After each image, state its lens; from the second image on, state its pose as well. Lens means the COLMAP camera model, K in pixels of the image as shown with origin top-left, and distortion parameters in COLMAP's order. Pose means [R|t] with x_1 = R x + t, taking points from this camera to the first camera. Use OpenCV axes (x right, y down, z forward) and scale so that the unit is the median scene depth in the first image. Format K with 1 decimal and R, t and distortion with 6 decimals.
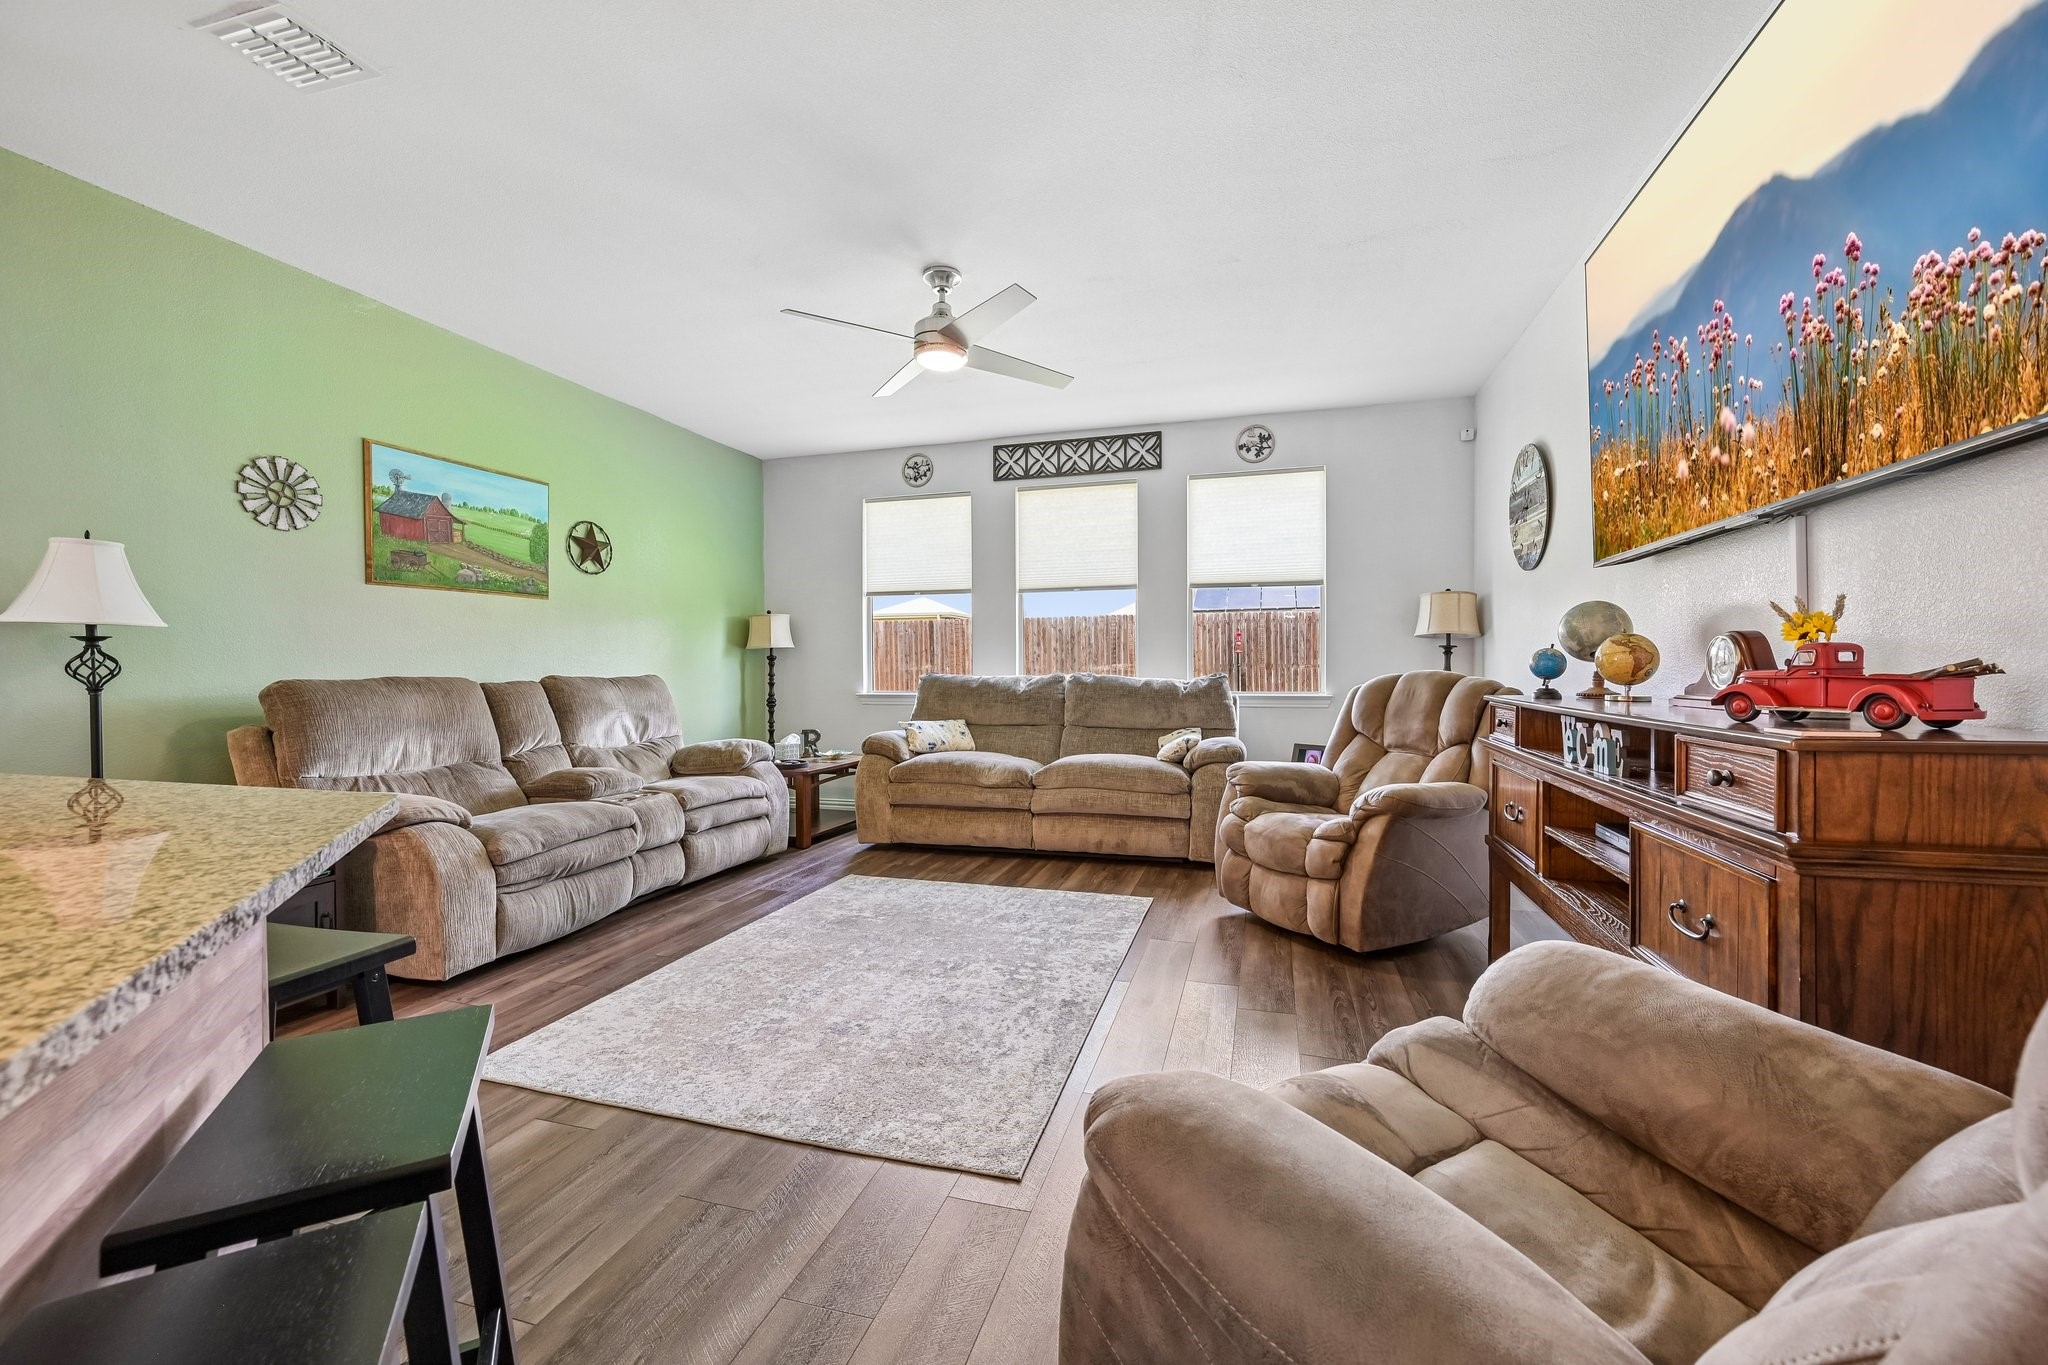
lens RADIAL K [[807.1, 0, 1029.6], [0, 807.1, 680.8], [0, 0, 1]] dist [-0.001059, -0.000196]
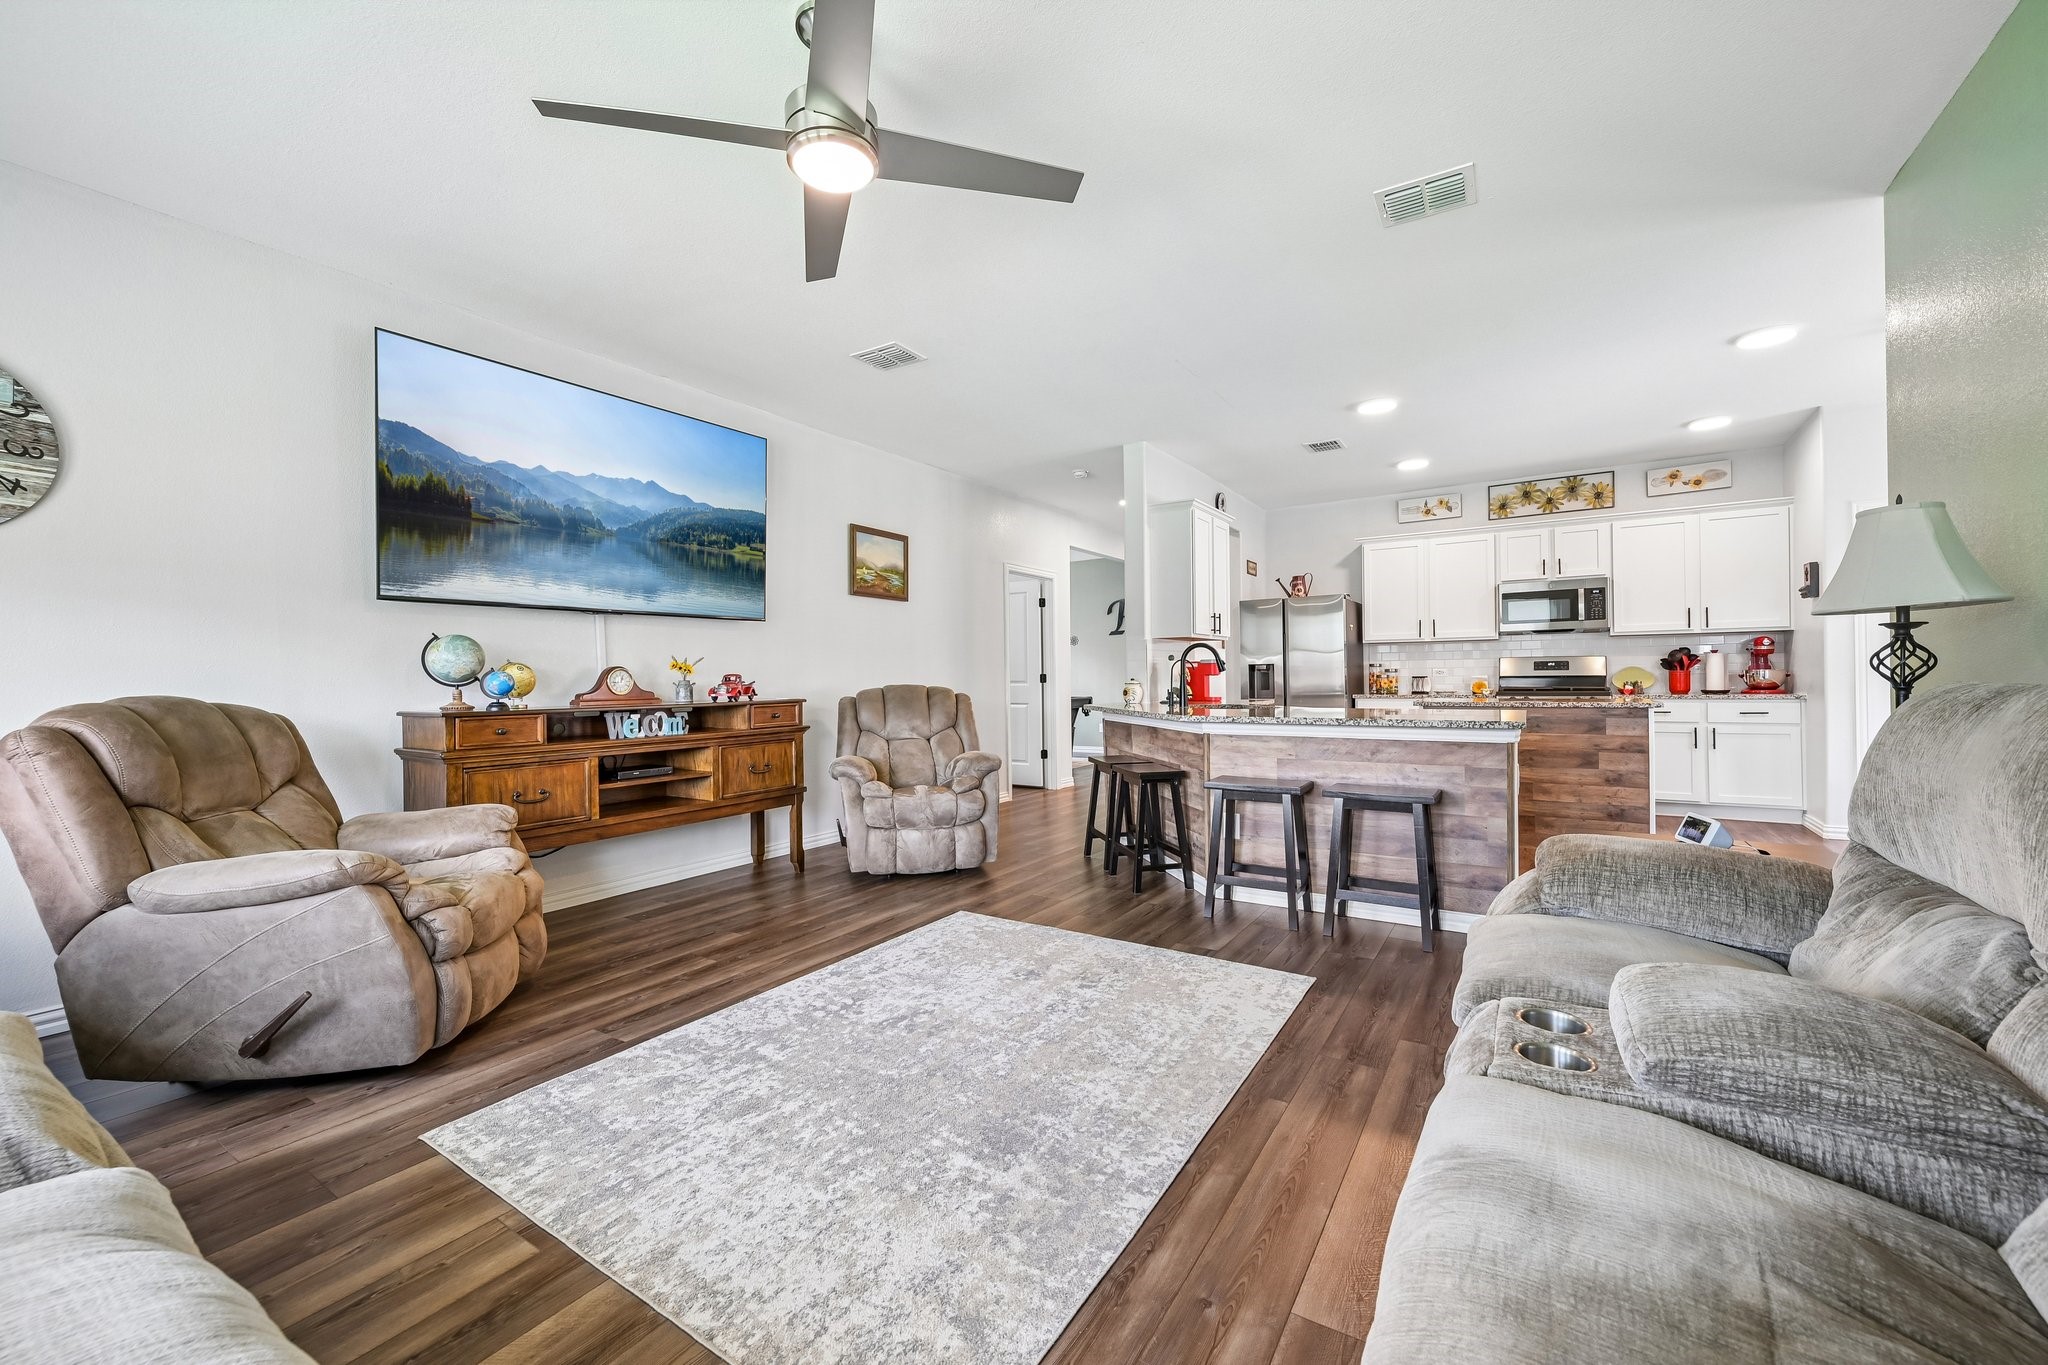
lens RADIAL K [[807.1, 0, 1029.6], [0, 807.1, 680.8], [0, 0, 1]] dist [-0.001059, -0.000196]
pose [[-0.961029, 0.018202, 0.275847, -0.482177], [0.024566, 0.999505, 0.019634, -0.027937], [-0.275353, 0.025645, -0.961001, 1.814625]]
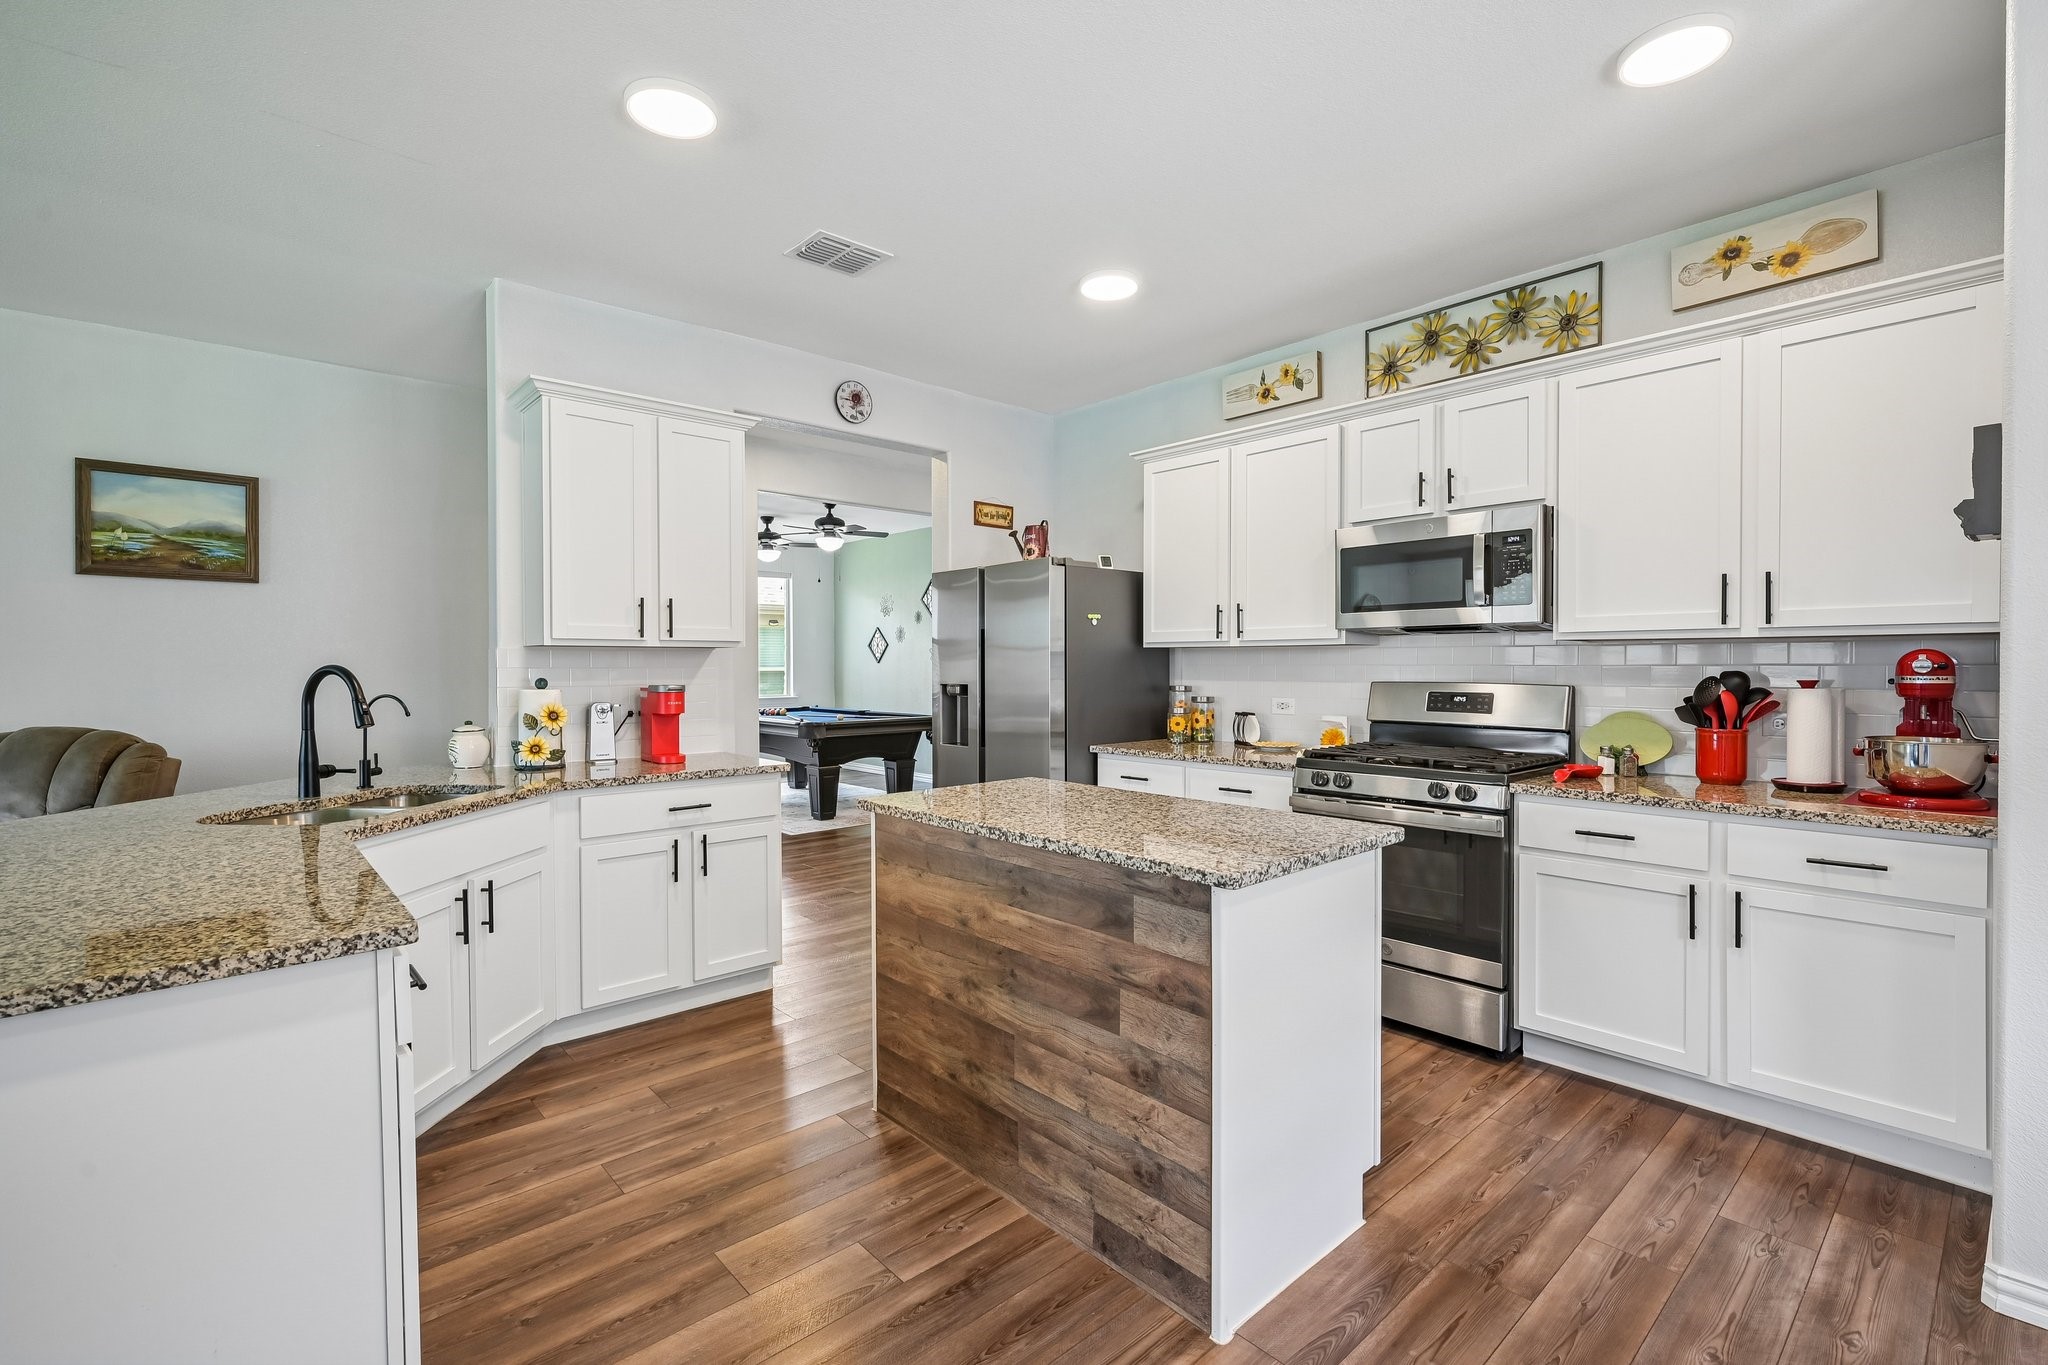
lens RADIAL K [[912.4, 0, 1029.3], [0, 912.4, 678.6], [0, 0, 1]] dist [0.000562, 0.000083]
pose [[-0.853173, 0.000014, 0.521629, -1.430827], [0.017268, 0.999453, 0.028218, -0.065357], [-0.521343, 0.033082, -0.852706, 0.506159]]
